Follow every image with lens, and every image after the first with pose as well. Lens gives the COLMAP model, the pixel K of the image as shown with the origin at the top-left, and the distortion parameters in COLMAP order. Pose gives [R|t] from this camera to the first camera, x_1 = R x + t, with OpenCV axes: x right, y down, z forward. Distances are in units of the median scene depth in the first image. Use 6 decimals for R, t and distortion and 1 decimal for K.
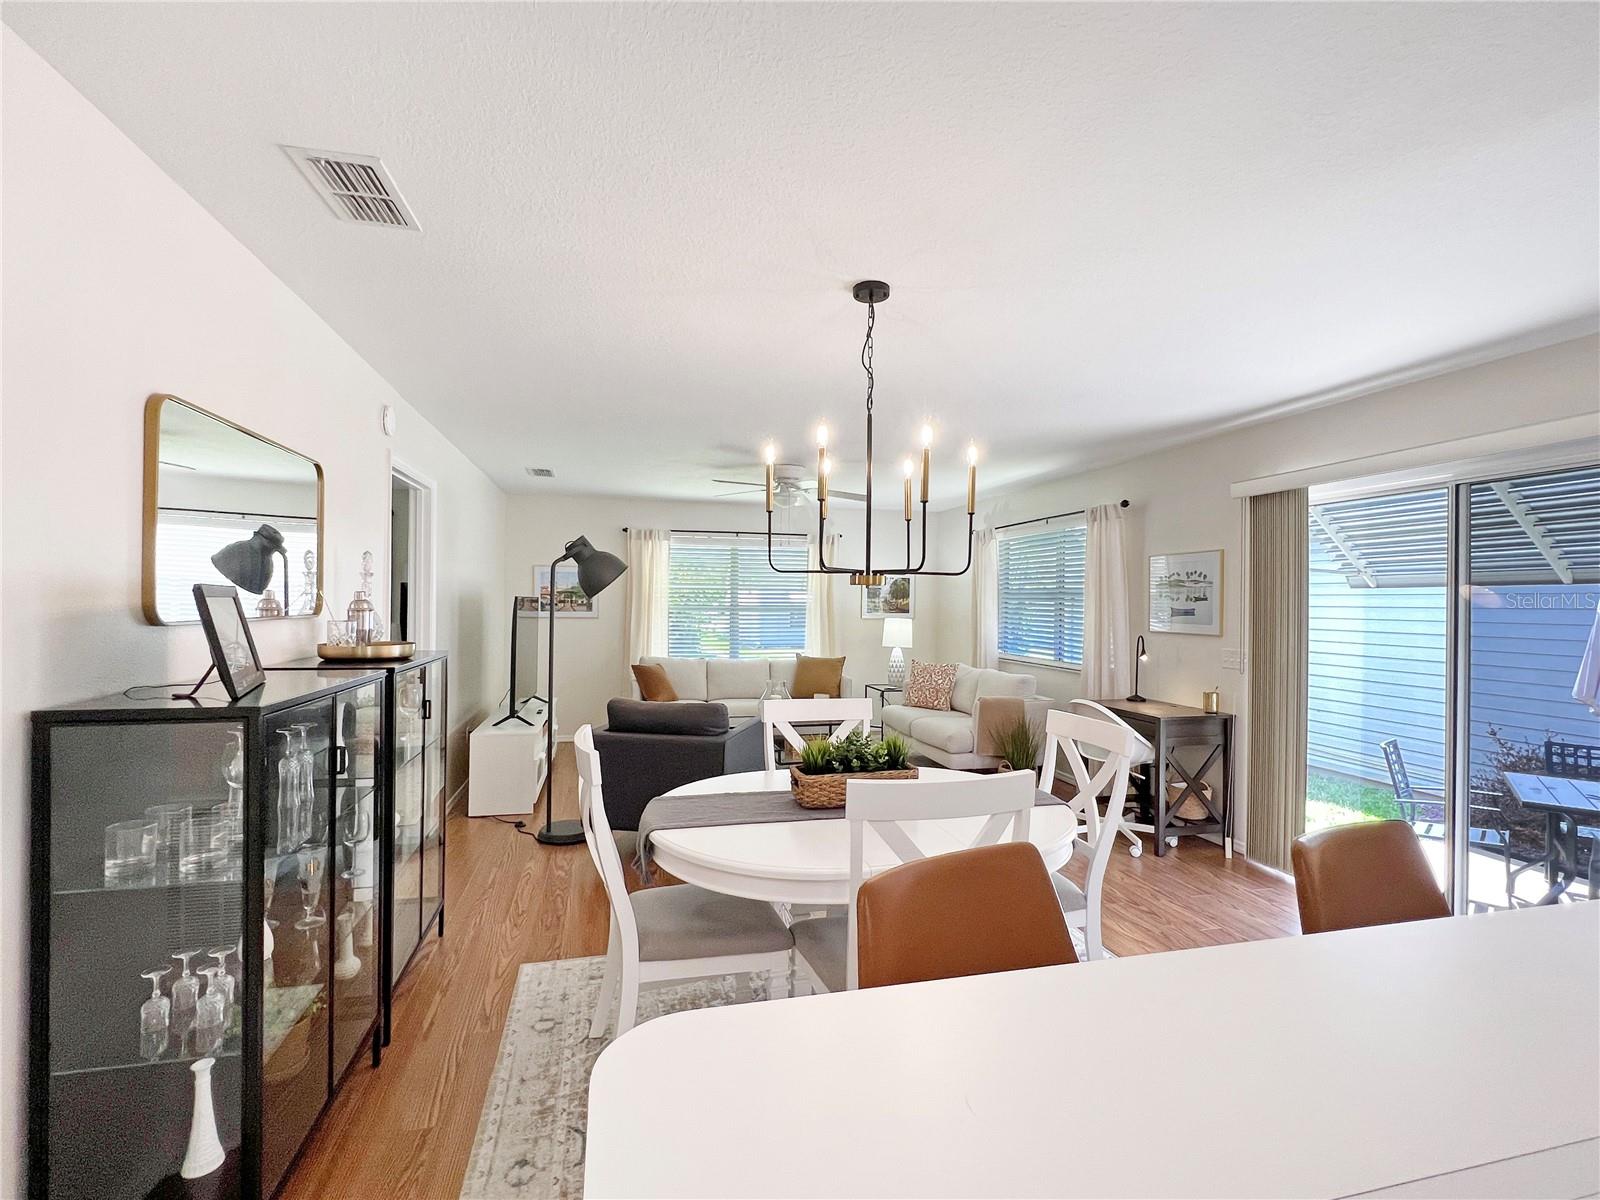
lens RADIAL K [[744.2, 0, 800.4], [0, 744.2, 603.2], [0, 0, 1]] dist [0.001642, 0.000405]
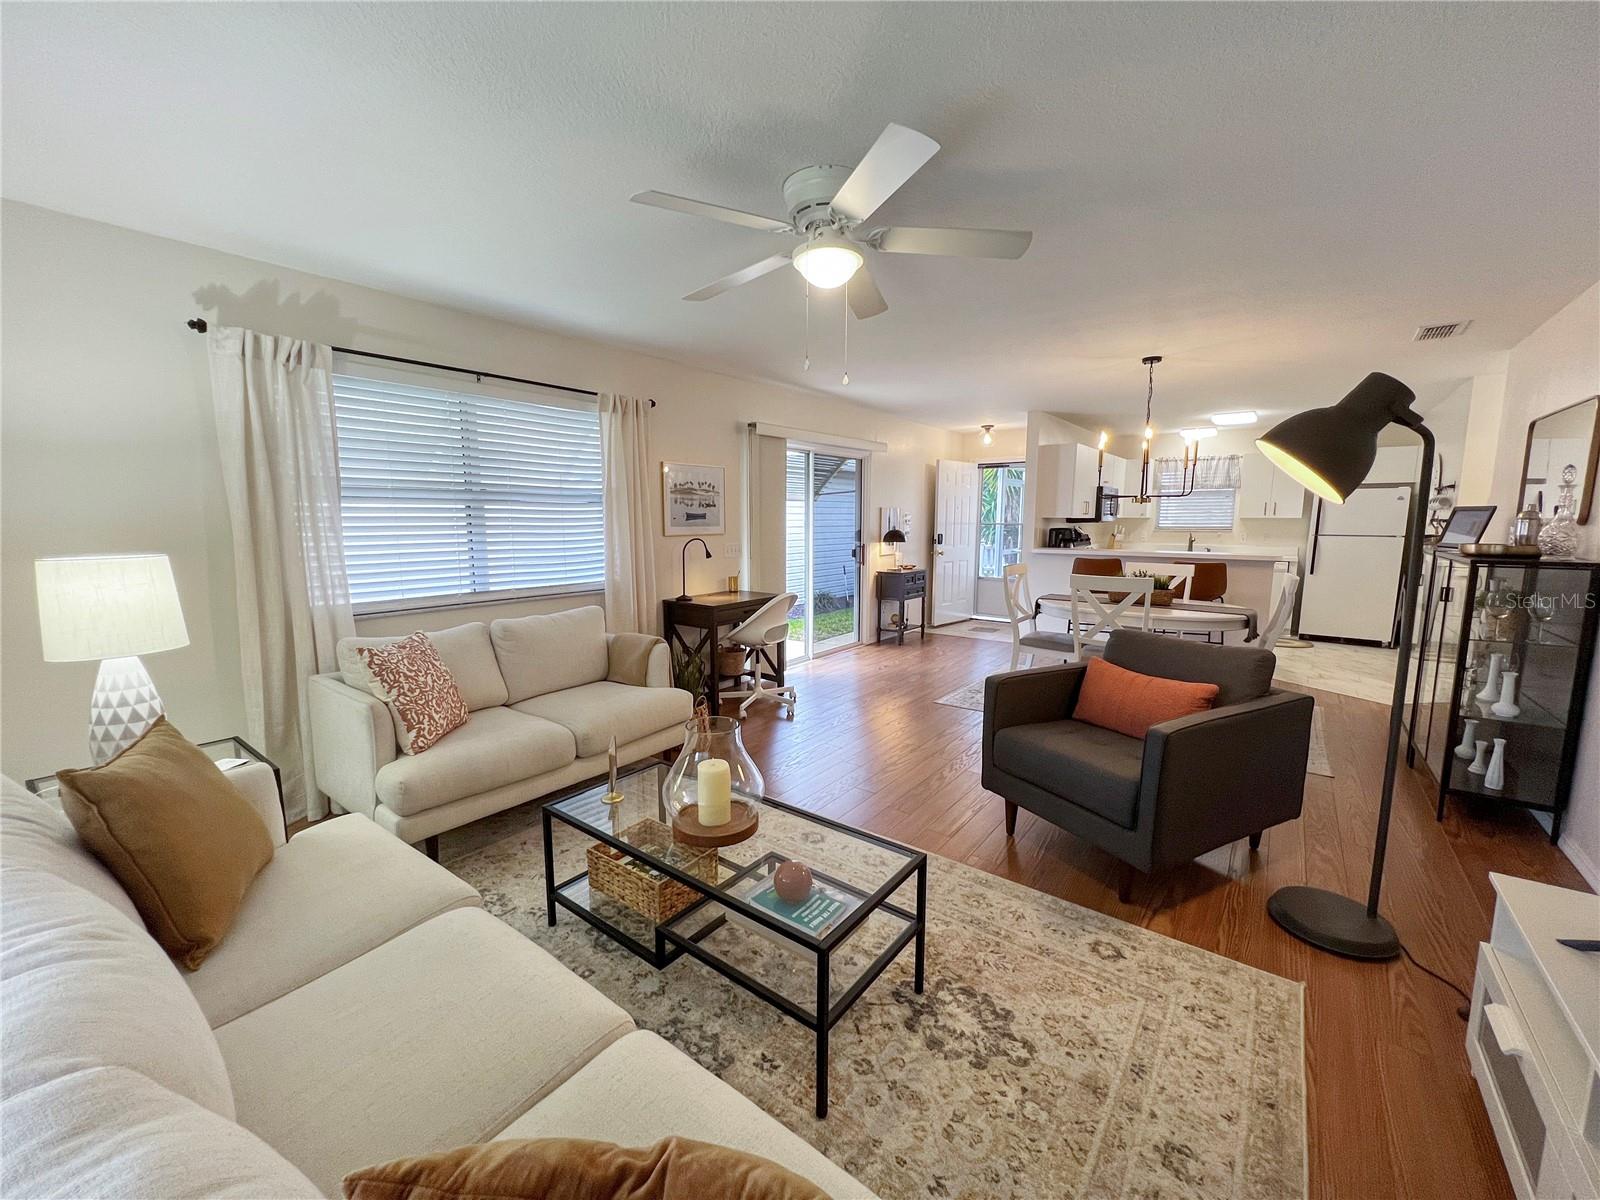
lens RADIAL K [[638.7, 0, 799.5], [0, 638.7, 603.5], [0, 0, 1]] dist [0.000206, 0.000195]
pose [[-0.623609, -0.118250, 0.772741, -0.409993], [-0.004221, 0.988988, 0.147936, -0.002136], [-0.781725, 0.088992, -0.617241, 1.626385]]
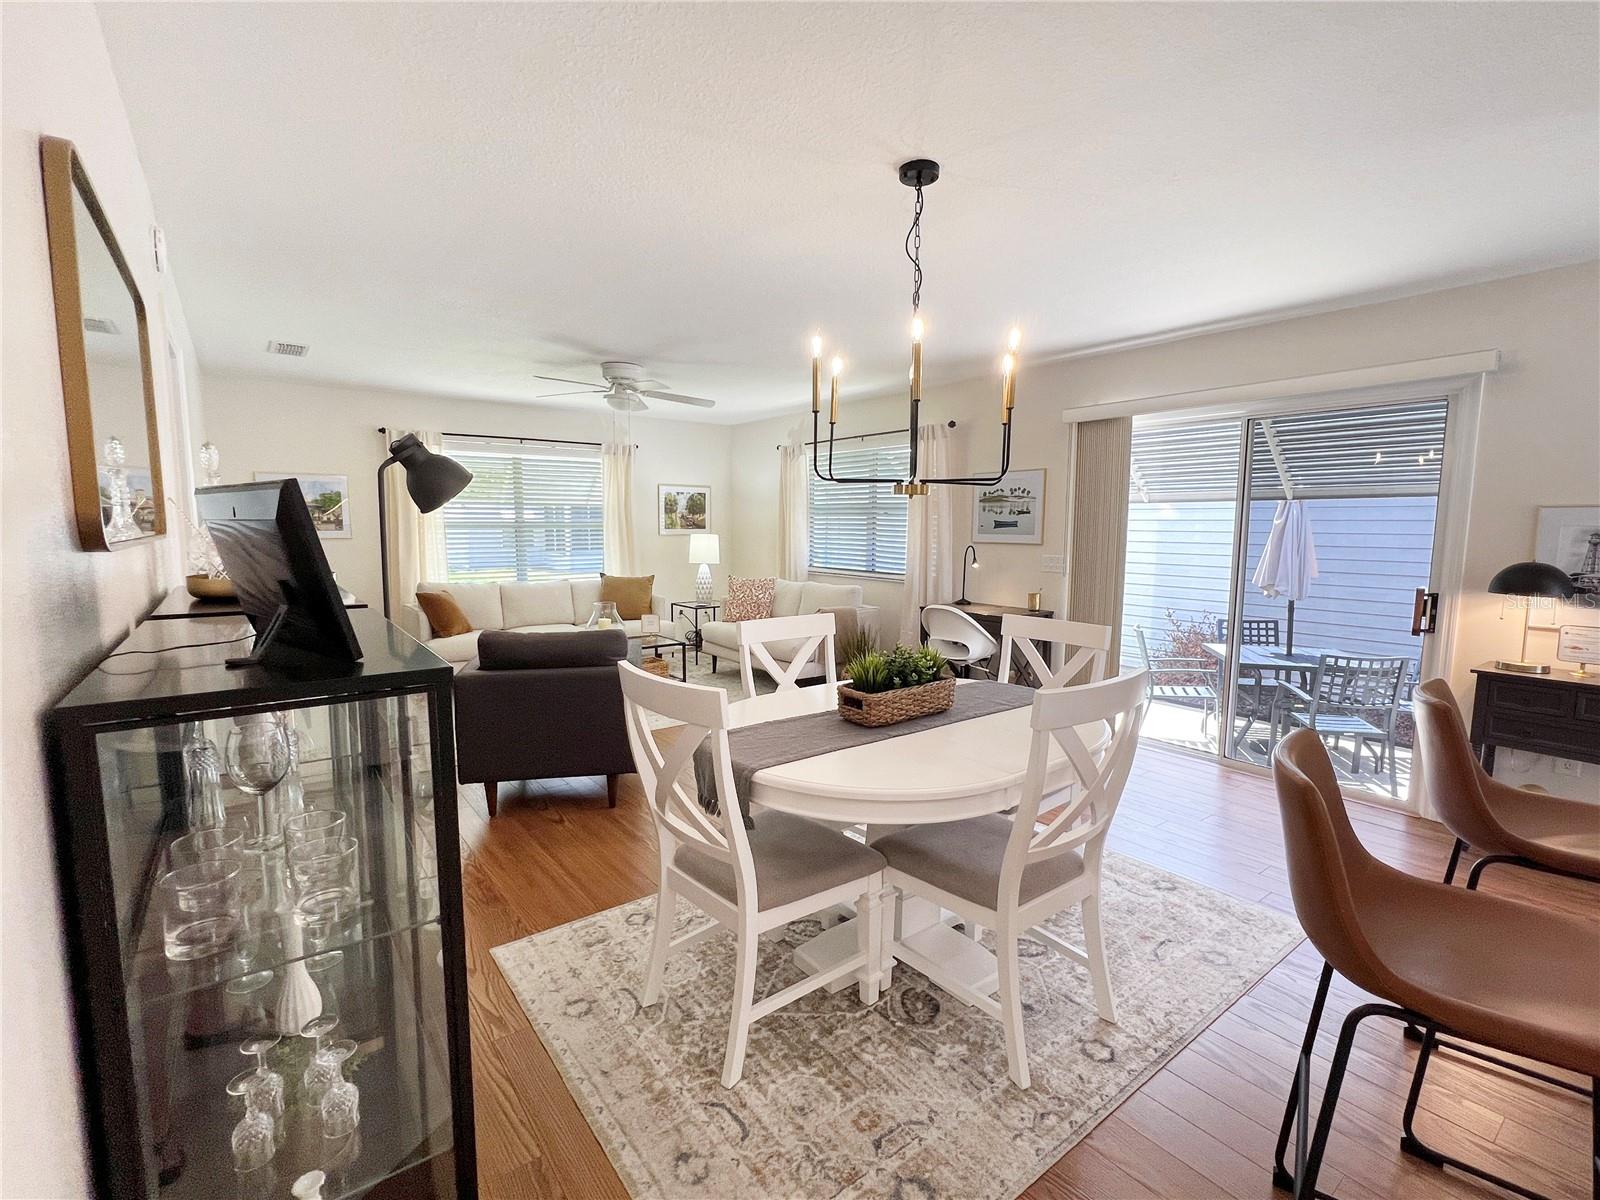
lens RADIAL K [[737.1, 0, 799.5], [0, 737.1, 603.2], [0, 0, 1]] dist [-0.001576, -0.000307]
pose [[0.920180, -0.049013, 0.388416, -0.232488], [0.005557, 0.993668, 0.112222, 0.004142], [-0.391457, -0.101106, 0.914625, 0.094077]]
